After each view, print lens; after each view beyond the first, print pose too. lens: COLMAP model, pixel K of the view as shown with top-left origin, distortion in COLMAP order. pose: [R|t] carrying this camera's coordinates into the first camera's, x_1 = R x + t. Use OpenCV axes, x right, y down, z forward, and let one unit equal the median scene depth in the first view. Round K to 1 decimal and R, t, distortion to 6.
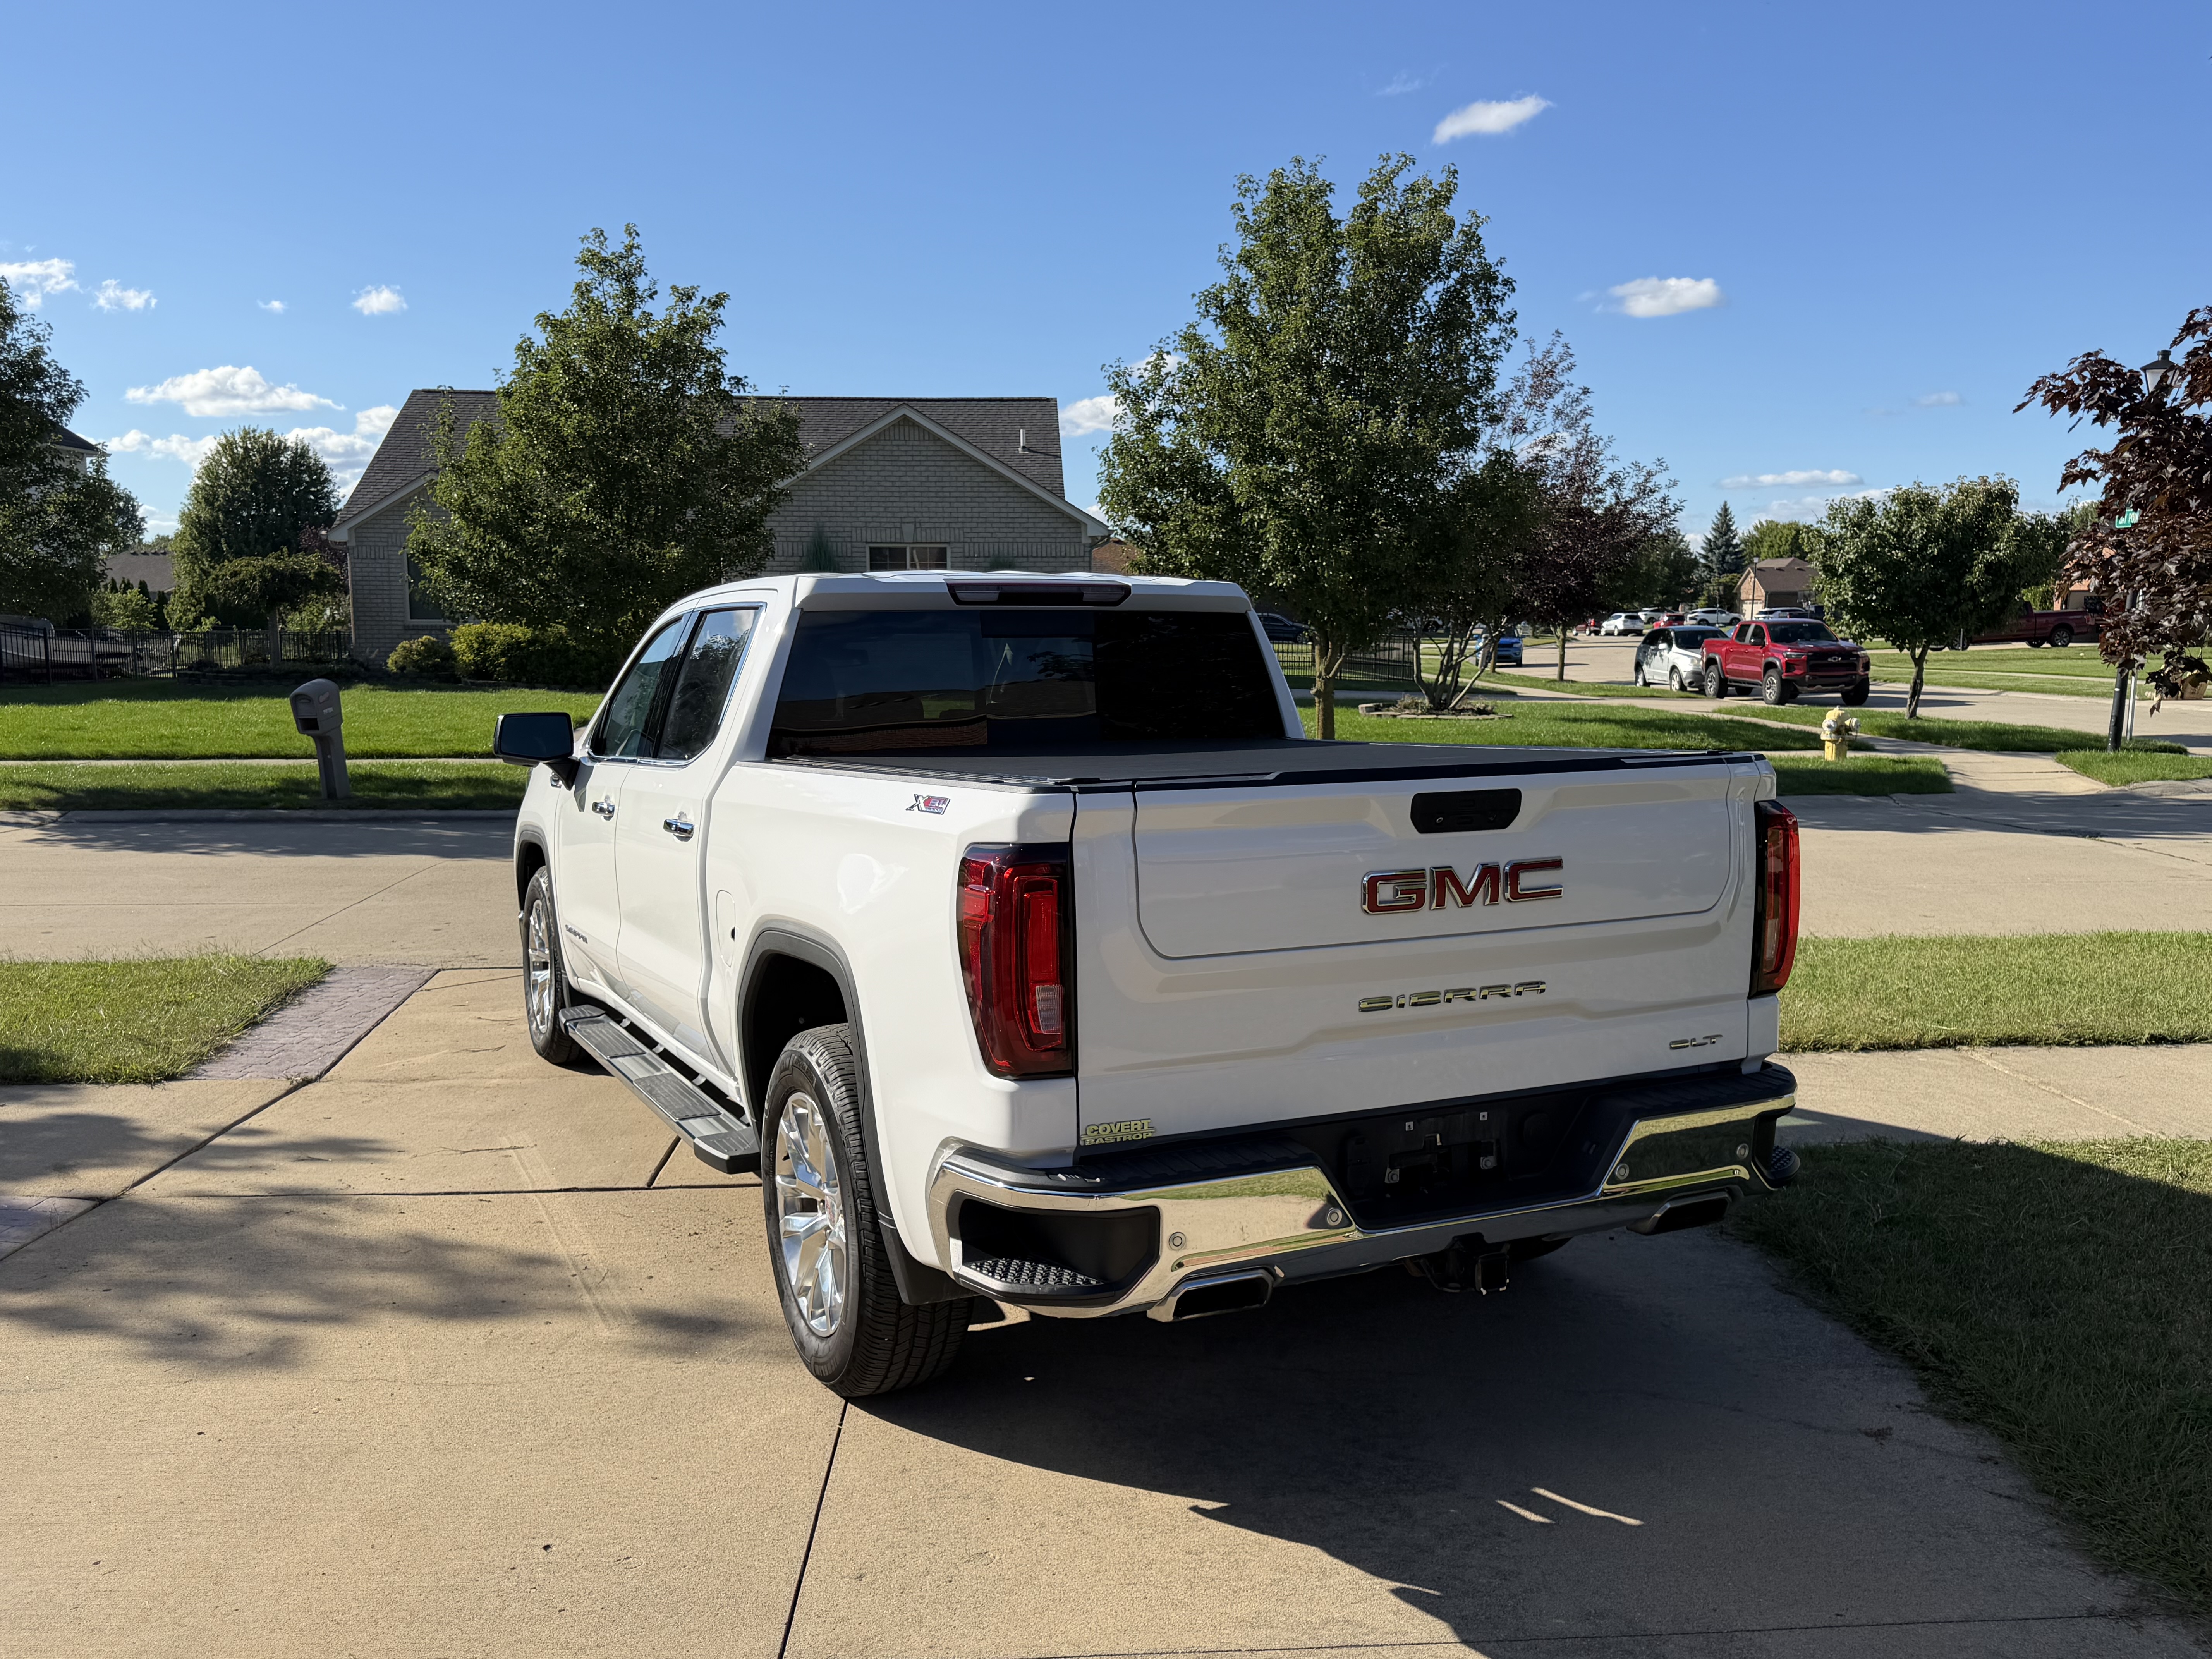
lens RADIAL K [[1783.4, 0, 1106.0], [0, 1783.4, 829.5], [0, 0, 1]] dist [0.122468, -0.134123]
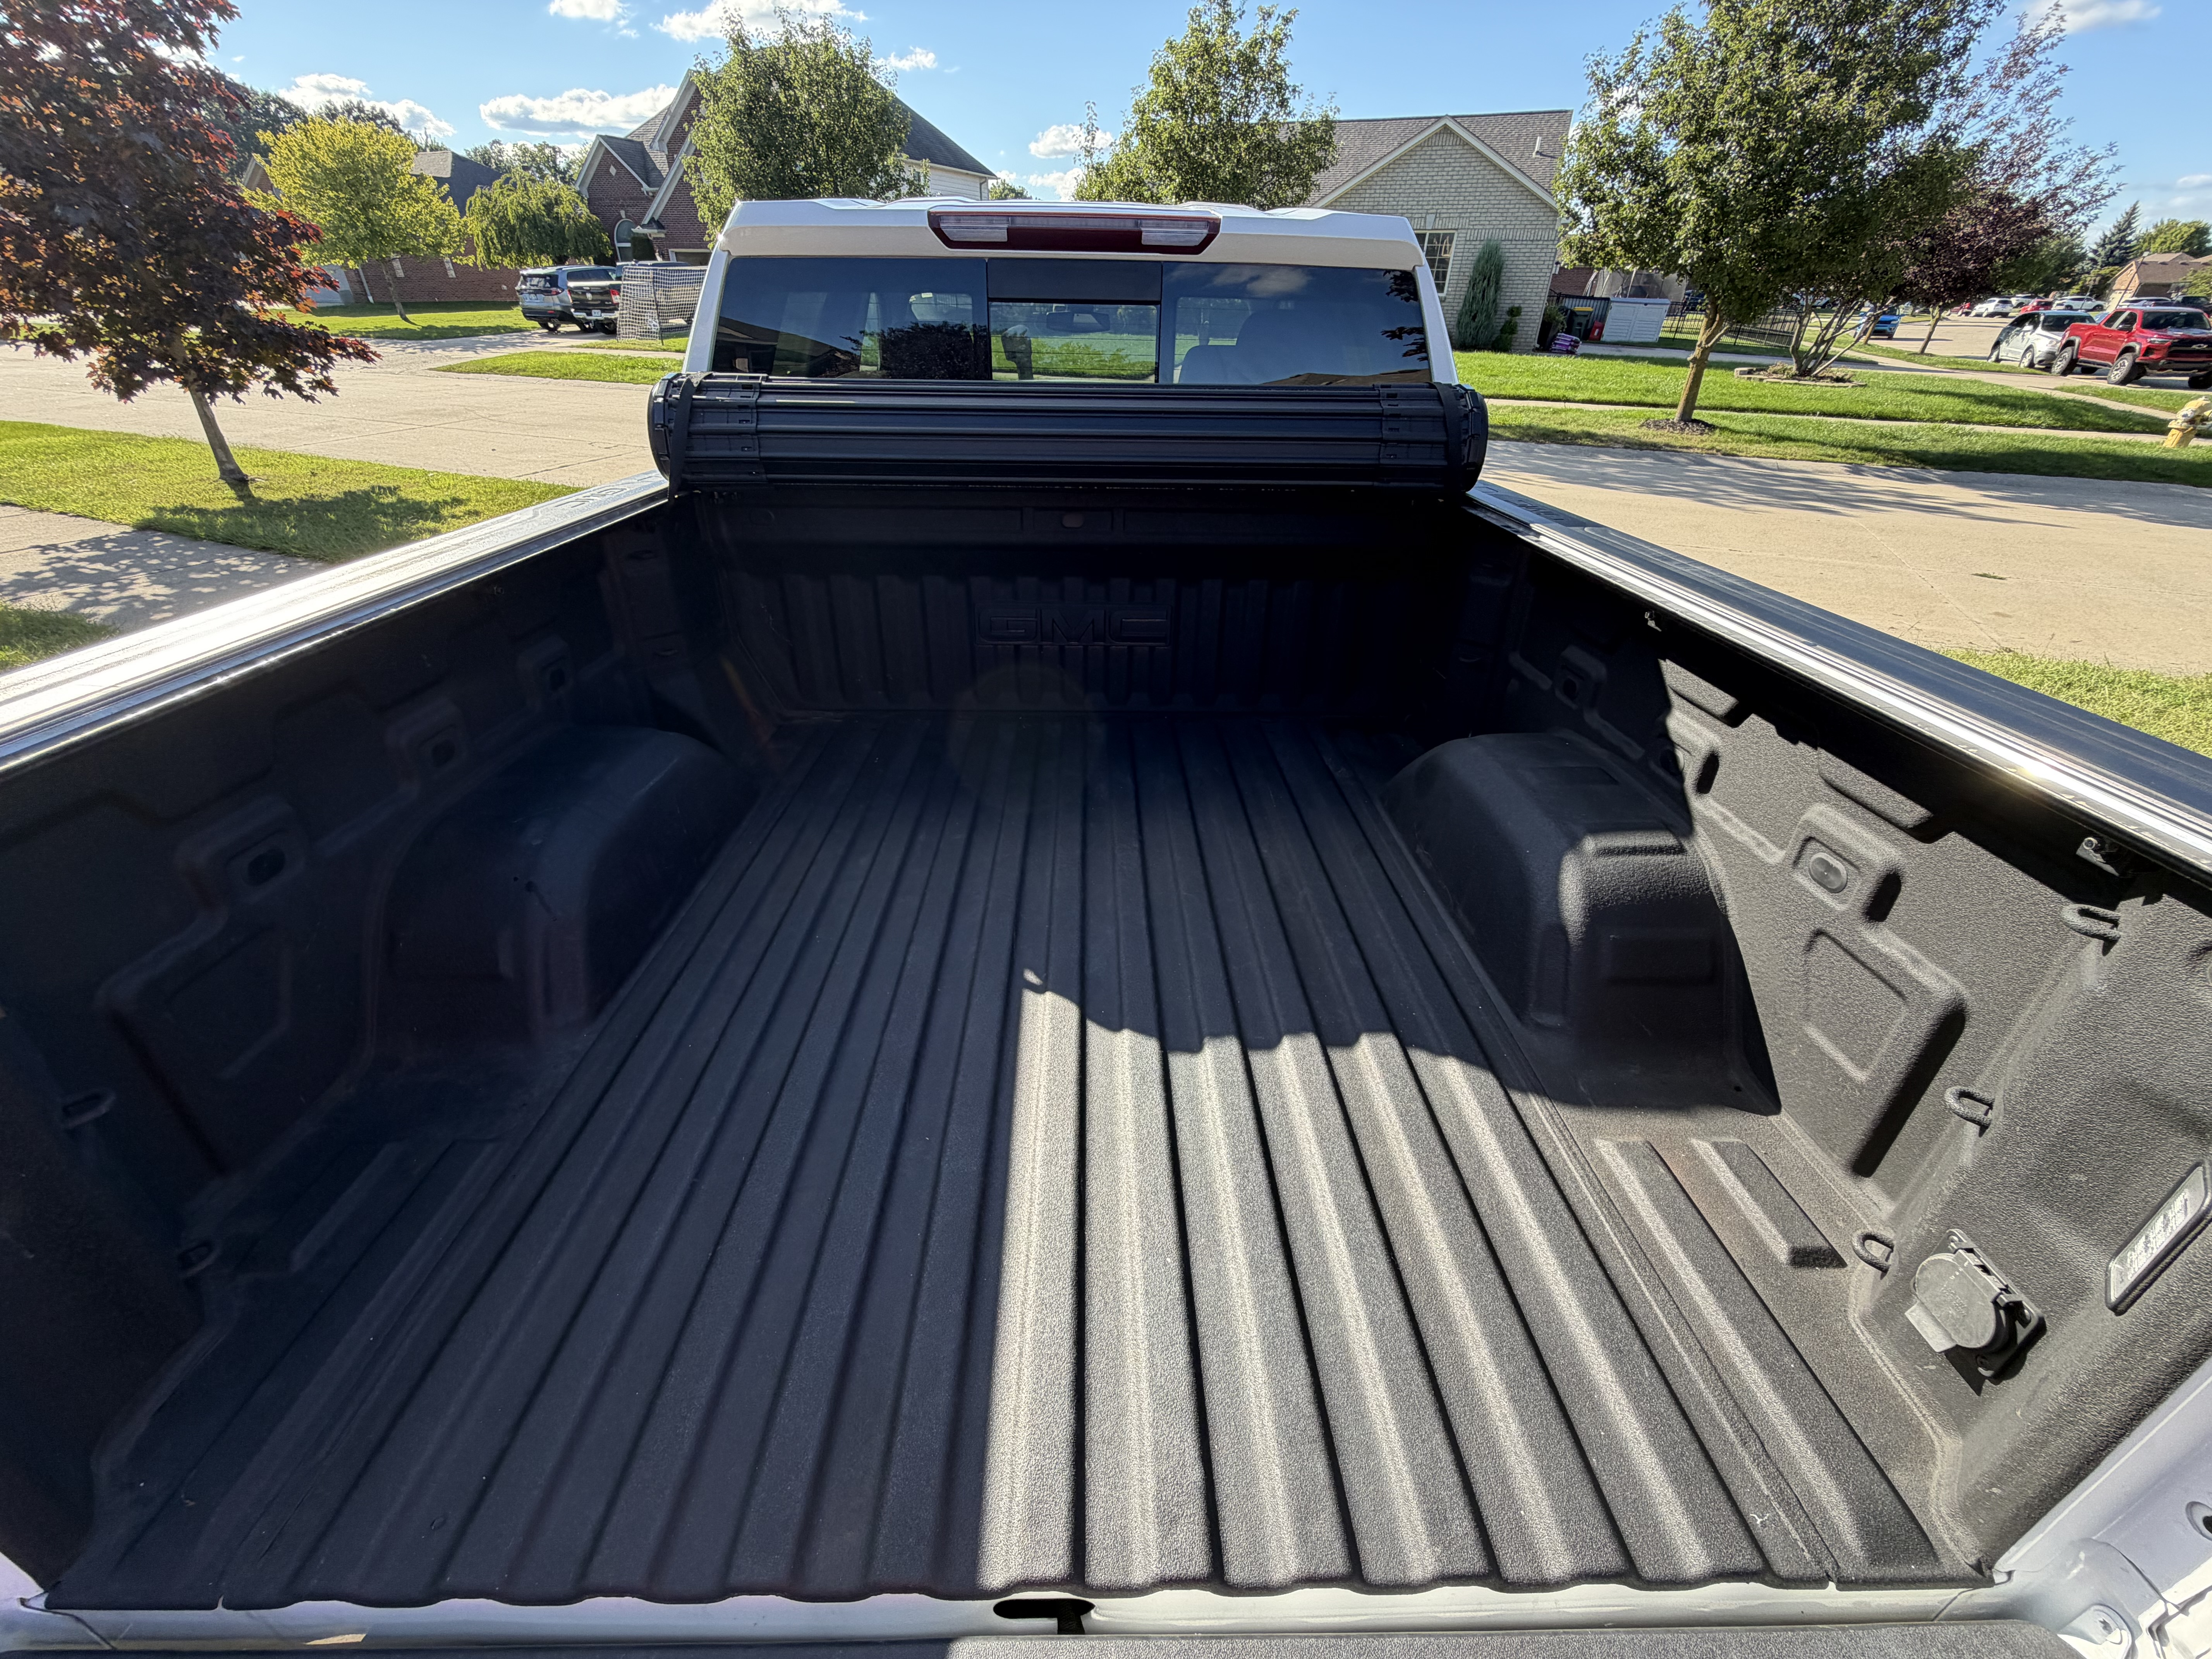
lens RADIAL K [[888.3, 0, 1106.0], [0, 888.3, 829.5], [0, 0, 1]] dist [-0.003098, 0.000005]
pose [[0.906872, 0.232611, -0.351390, 0.026922], [-0.064695, 0.900817, 0.429353, -0.012630], [0.416411, -0.366635, 0.831974, 0.114462]]
